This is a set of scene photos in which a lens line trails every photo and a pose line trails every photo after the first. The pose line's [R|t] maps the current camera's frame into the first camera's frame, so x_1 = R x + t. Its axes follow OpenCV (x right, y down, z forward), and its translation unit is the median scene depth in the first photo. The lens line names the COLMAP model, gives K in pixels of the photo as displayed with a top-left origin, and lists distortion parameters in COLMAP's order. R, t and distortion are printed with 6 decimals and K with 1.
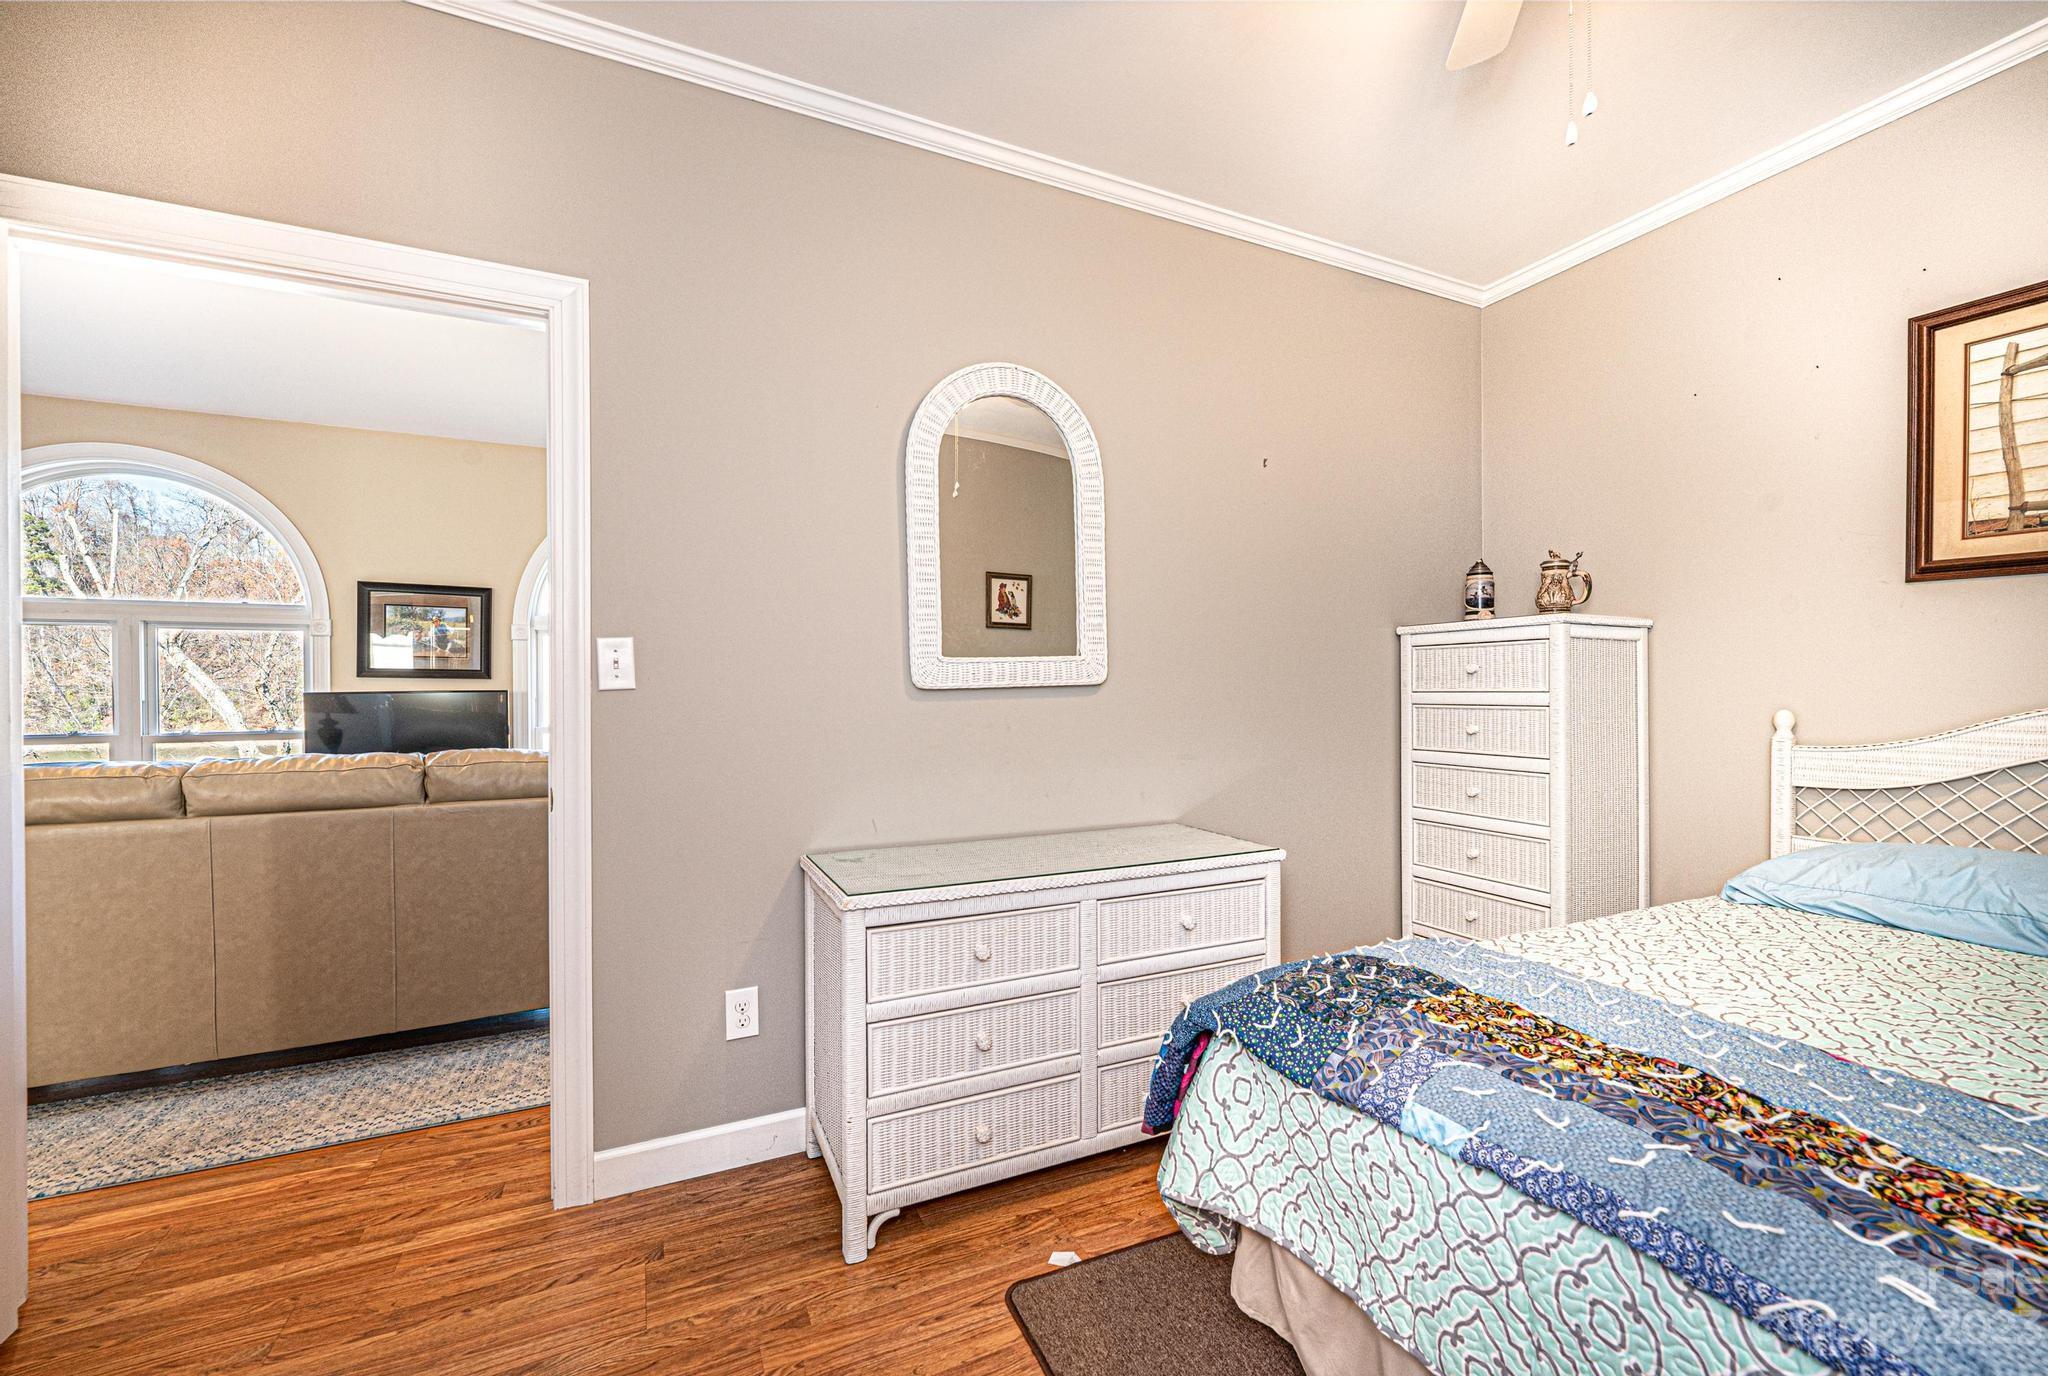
lens RADIAL K [[825.9, 0, 1019.9], [0, 825.9, 692.0], [0, 0, 1]] dist [-0.000259, -0.000051]
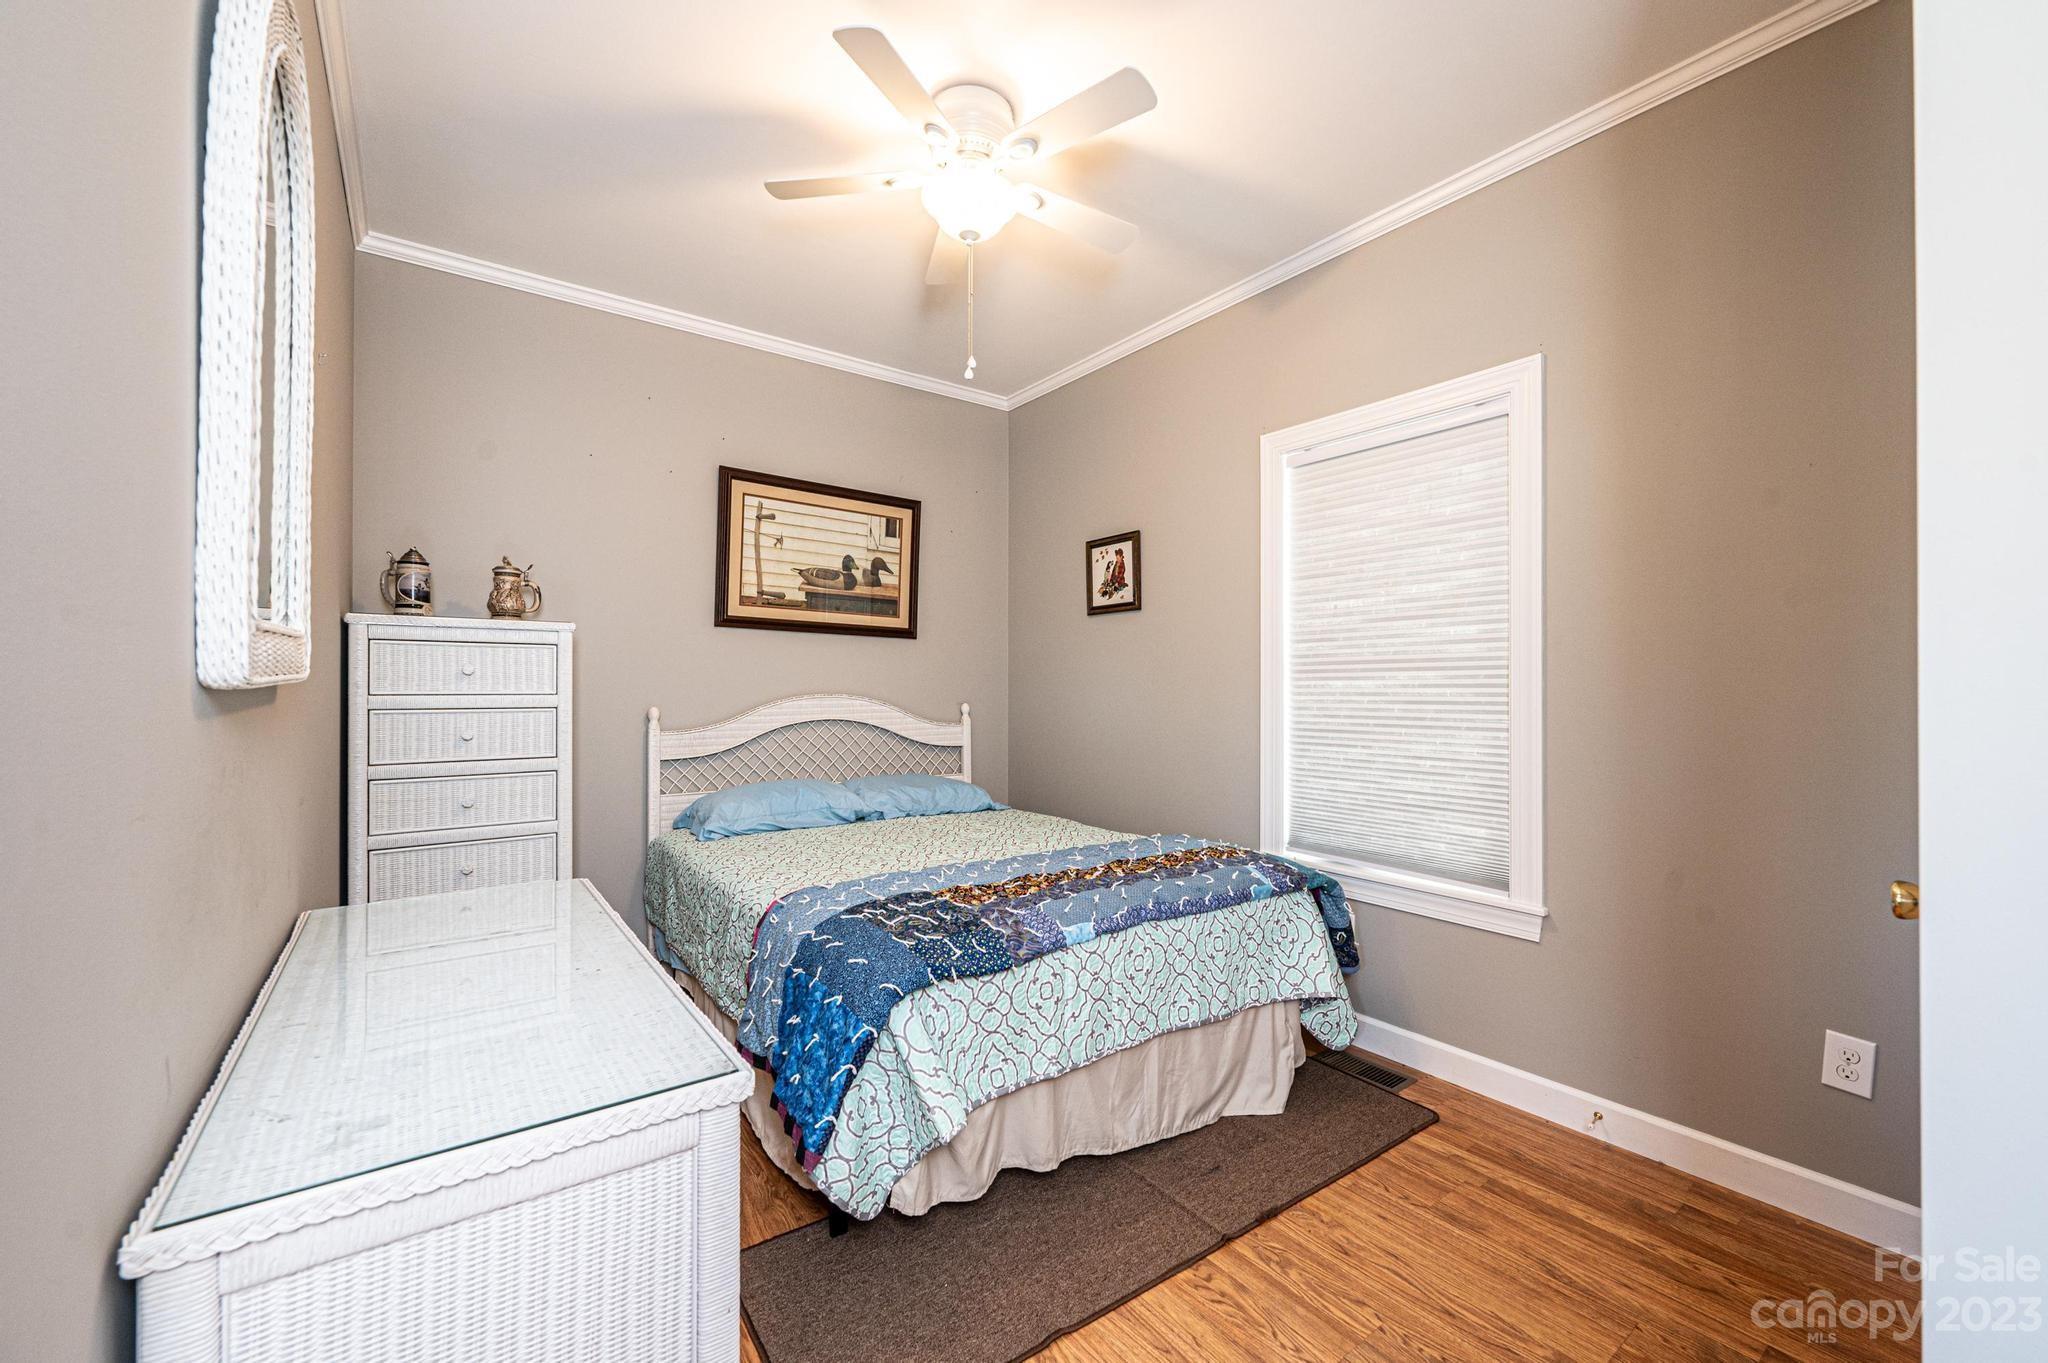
lens RADIAL K [[825.0, 0, 1018.9], [0, 825.0, 685.6], [0, 0, 1]] dist [0.001852, -0.000489]
pose [[-0.208542, 0.009138, 0.977971, -0.657338], [0.001579, 0.999958, -0.009007, -0.001248], [-0.978012, -0.000334, -0.208548, 0.786663]]
